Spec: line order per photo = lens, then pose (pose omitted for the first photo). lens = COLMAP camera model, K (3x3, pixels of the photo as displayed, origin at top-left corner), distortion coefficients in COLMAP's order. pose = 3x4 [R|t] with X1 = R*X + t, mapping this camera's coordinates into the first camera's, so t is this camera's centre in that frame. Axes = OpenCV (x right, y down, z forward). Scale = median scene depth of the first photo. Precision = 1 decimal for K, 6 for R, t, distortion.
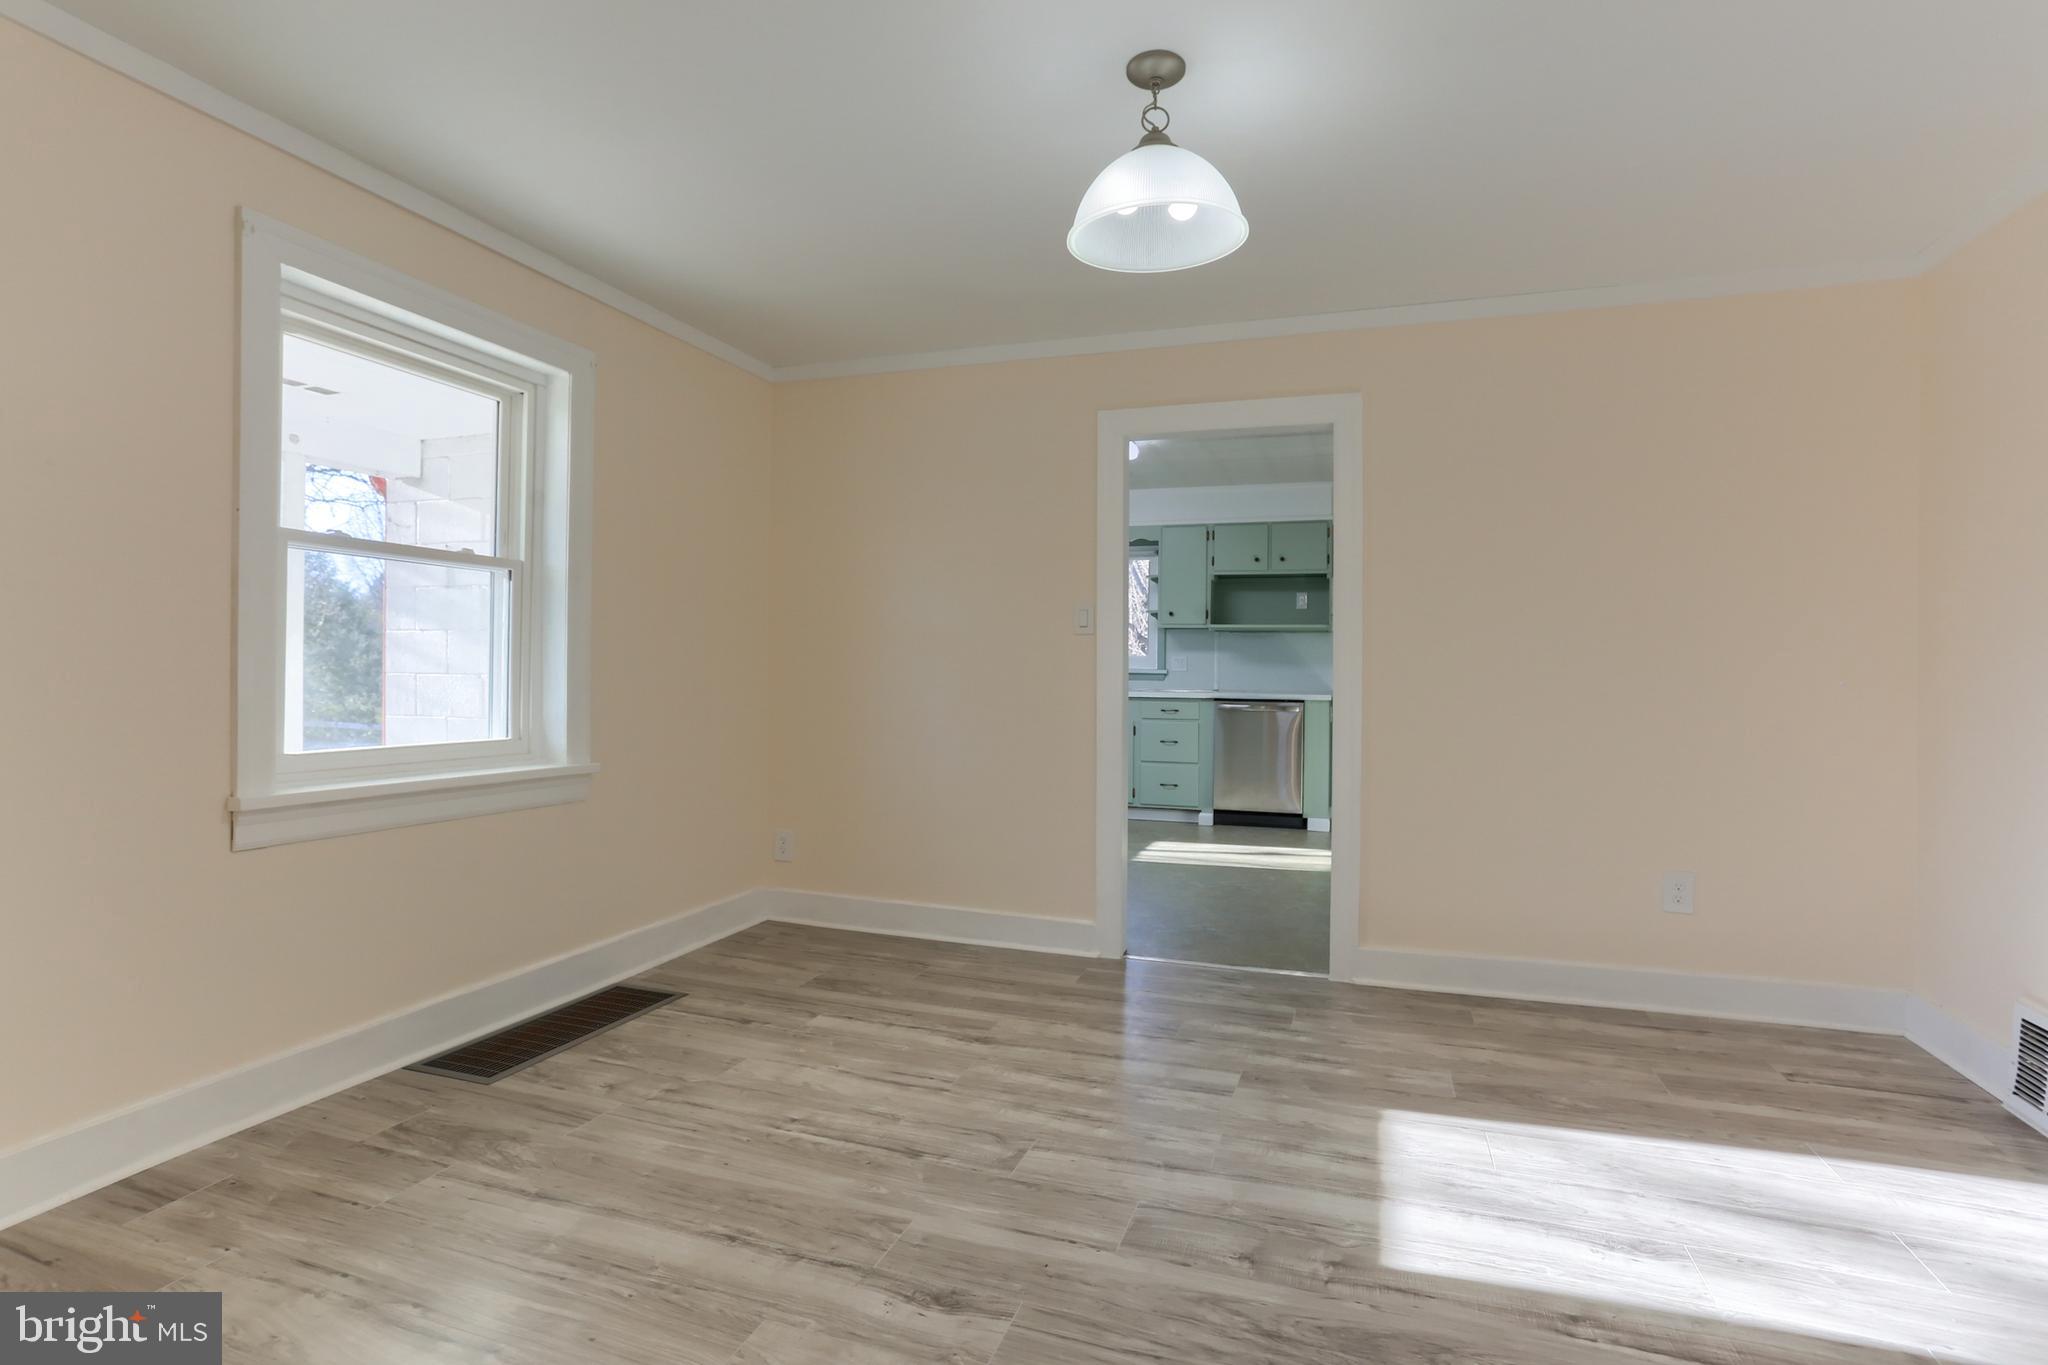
lens RADIAL K [[997.5, 0, 1044.3], [0, 997.5, 689.8], [0, 0, 1]] dist [-0.058048, 0.038916]
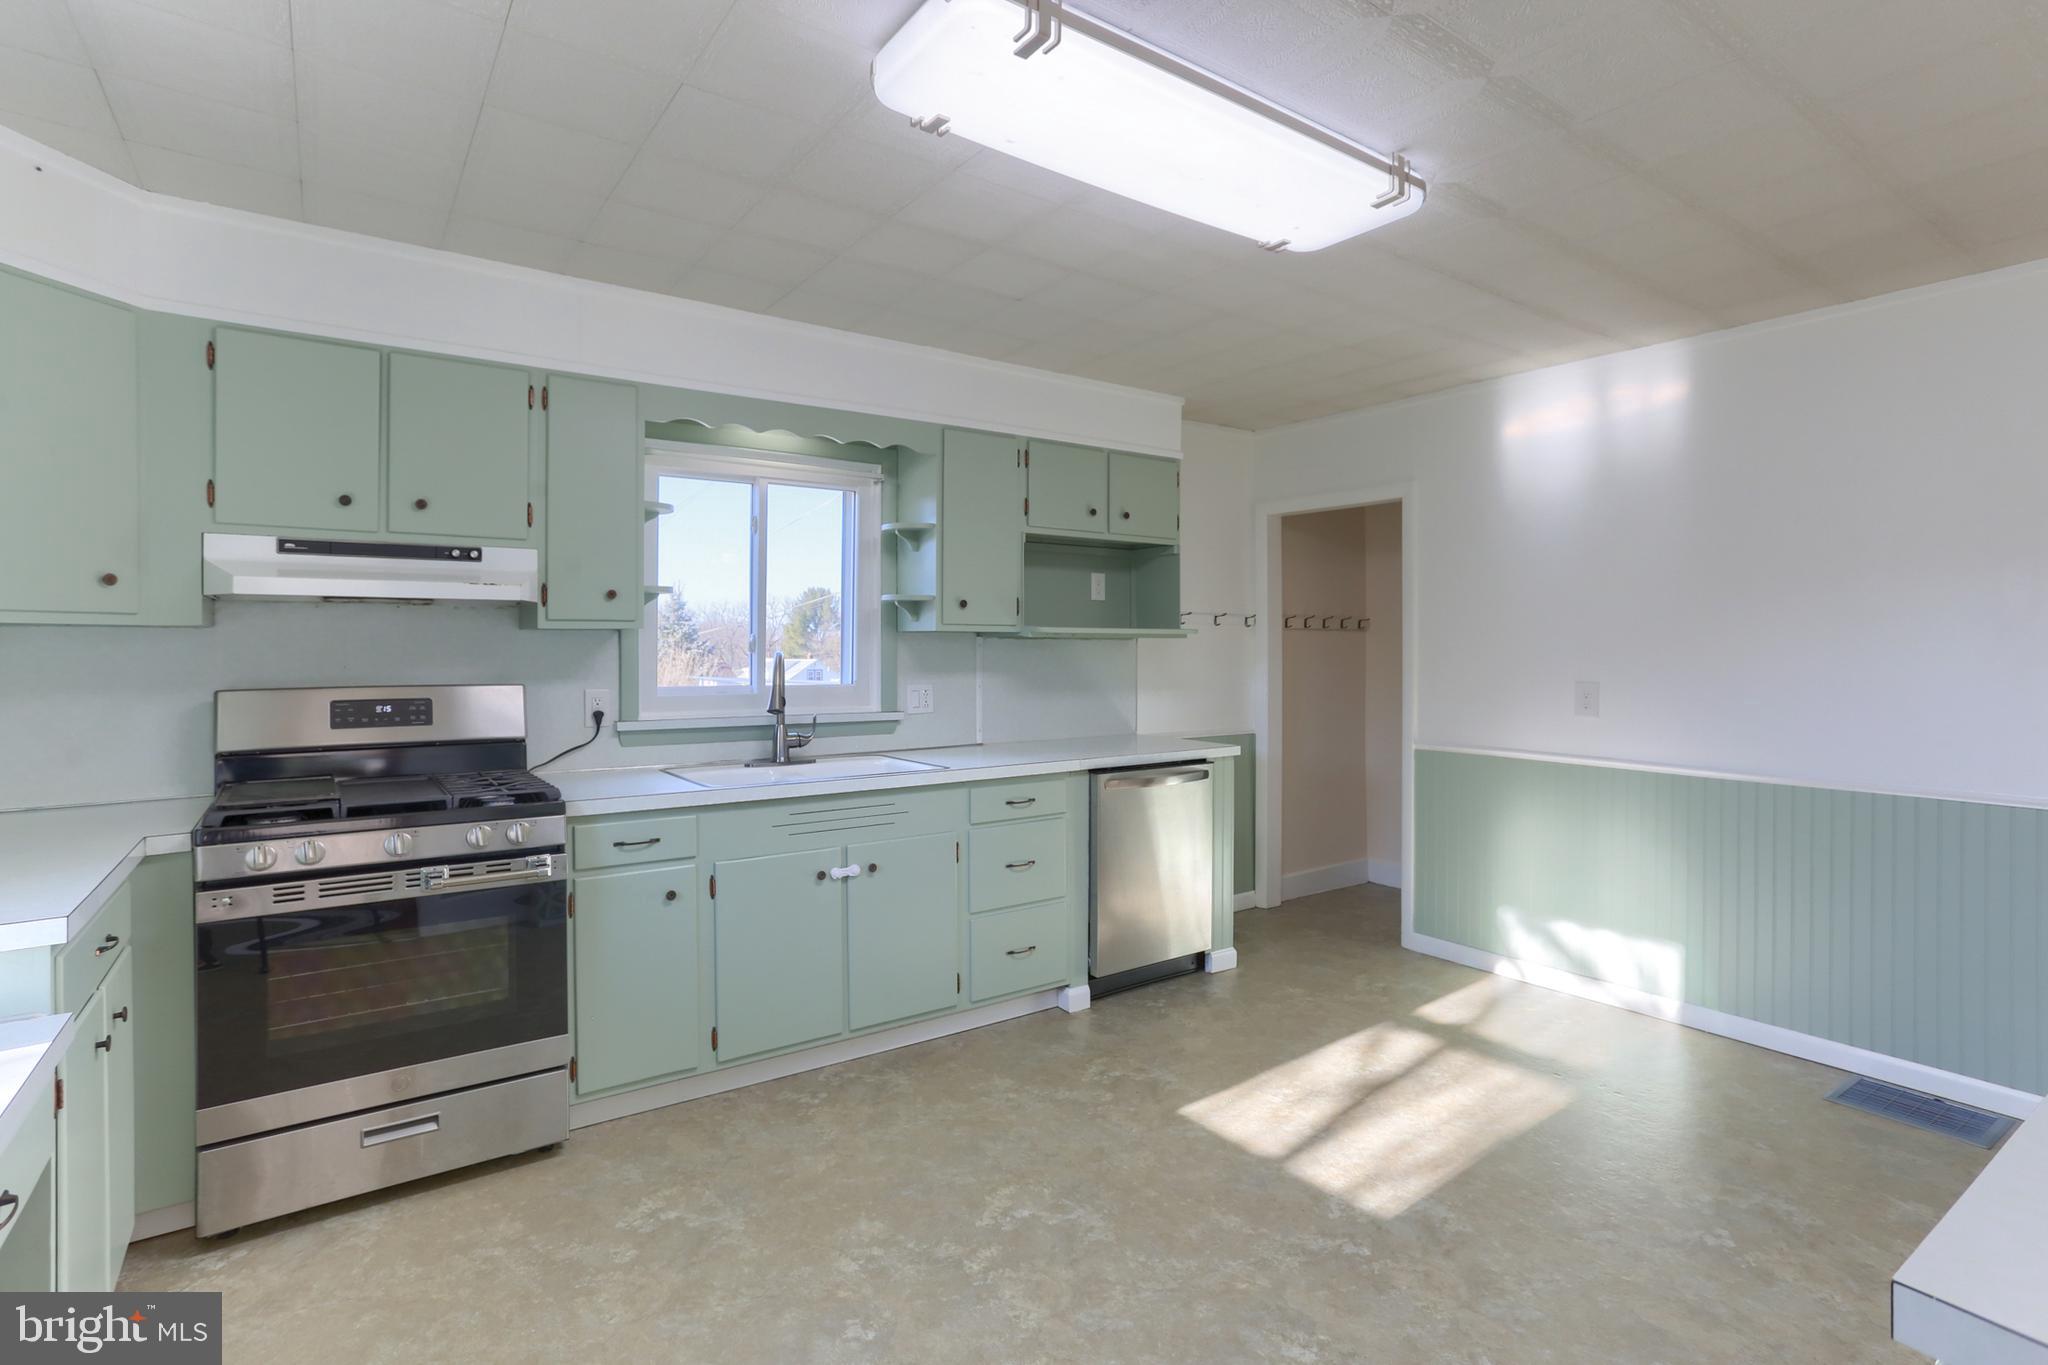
lens RADIAL K [[1014.0, 0, 1024.5], [0, 1014.0, 659.3], [0, 0, 1]] dist [-0.059055, 0.040255]
pose [[0.590927, -0.021646, 0.806435, -0.639669], [0.022585, 0.999692, 0.010284, -0.126647], [-0.806409, 0.012136, 0.591234, 1.611705]]
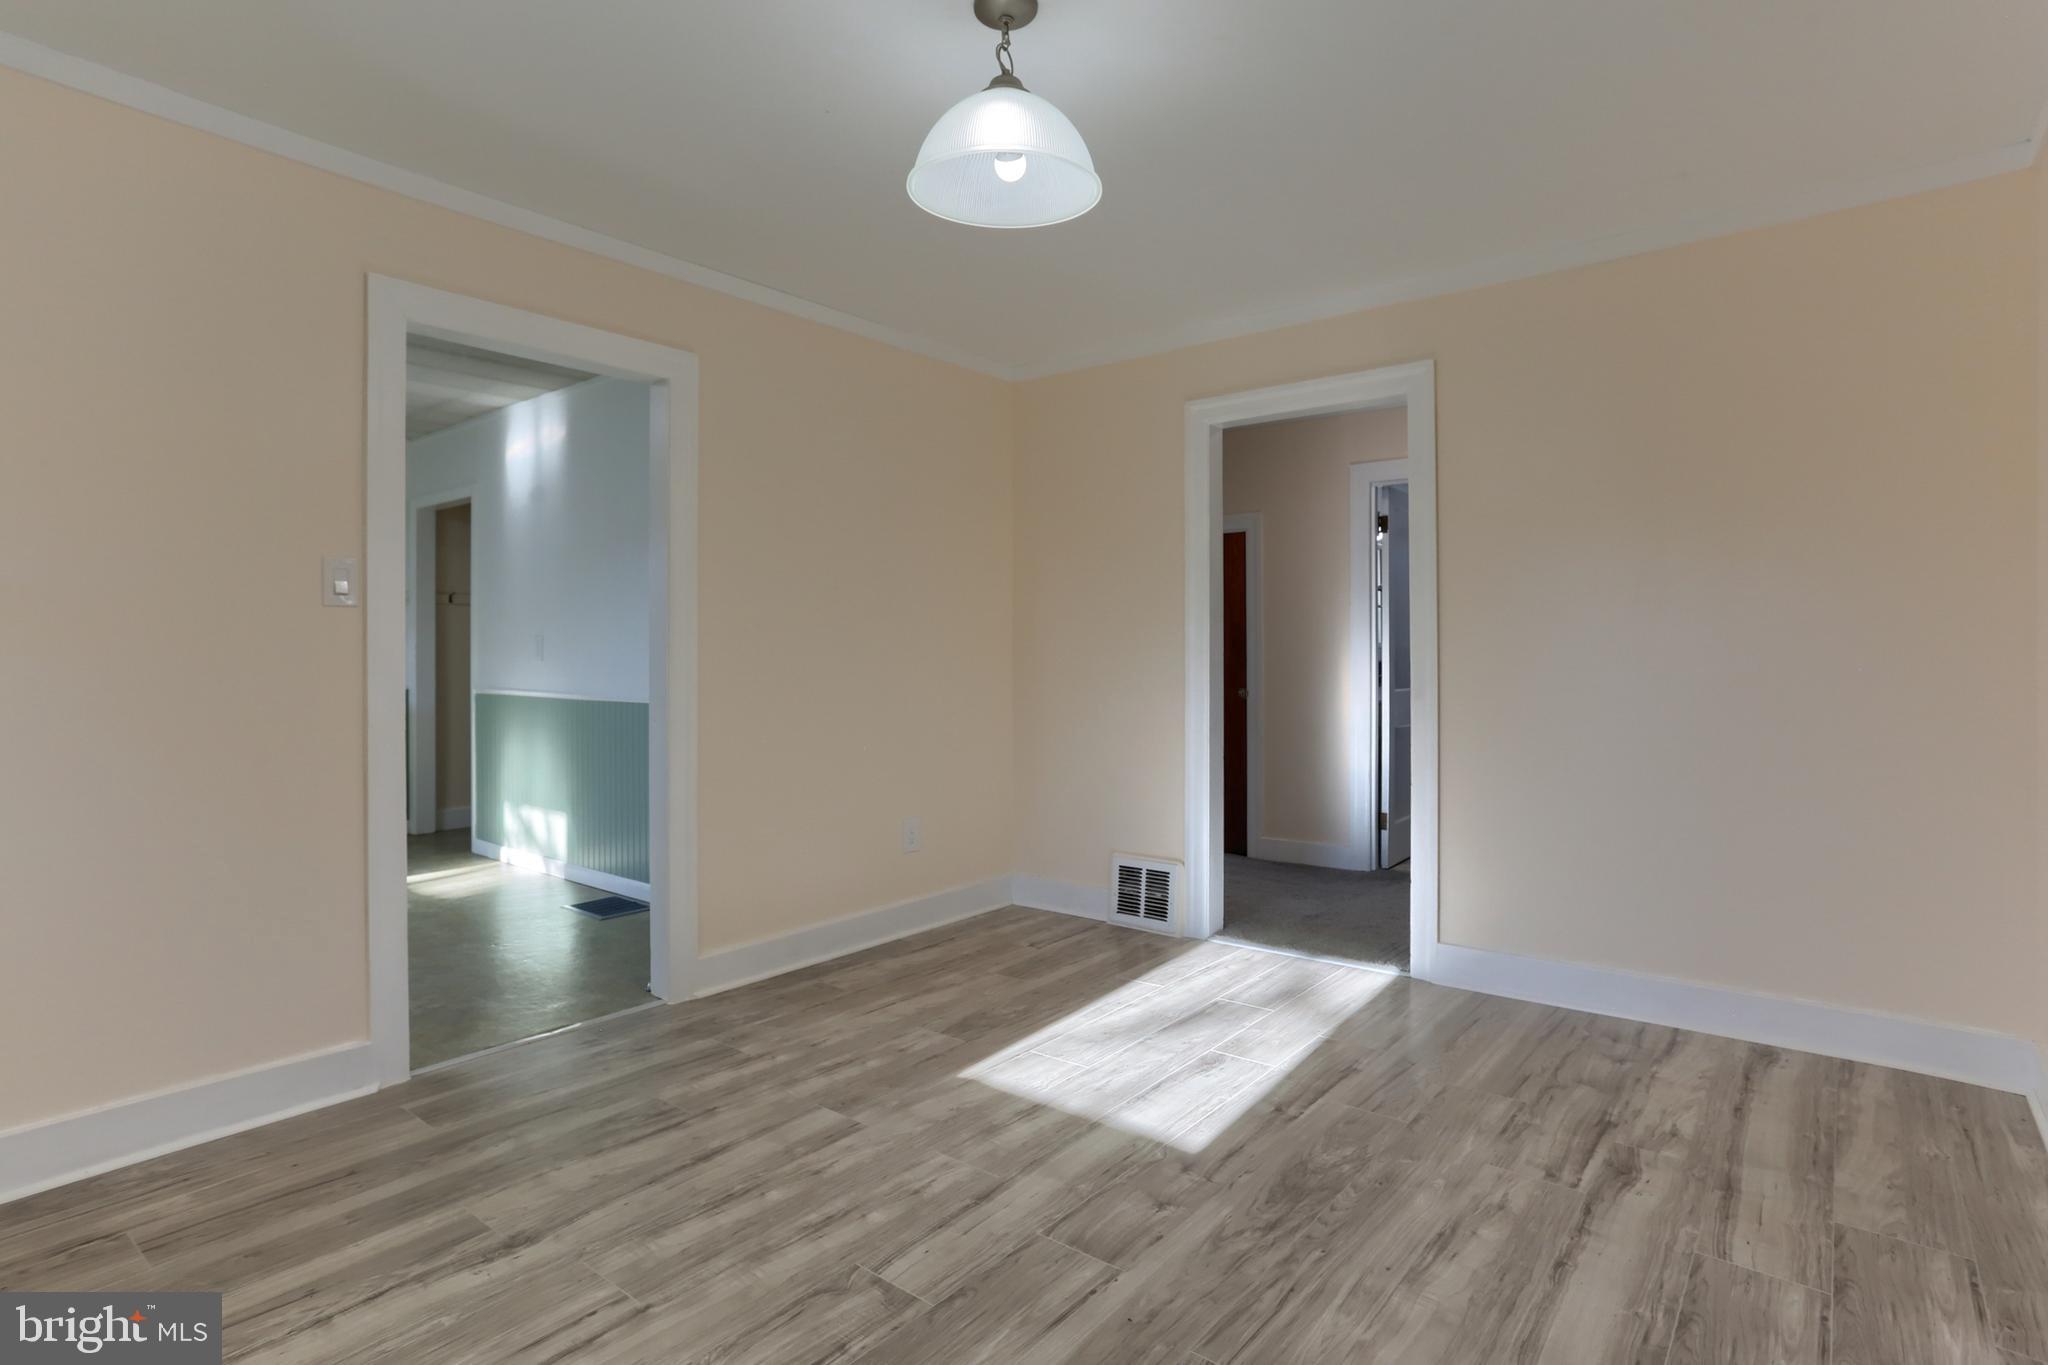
lens RADIAL K [[1031.6, 0, 997.0], [0, 1031.6, 663.9], [0, 0, 1]] dist [-0.059722, 0.043573]
pose [[0.367007, -0.019982, 0.930004, -0.517901], [0.026902, 0.999579, 0.010860, -0.017285], [-0.929829, 0.021033, 0.367390, 0.437628]]
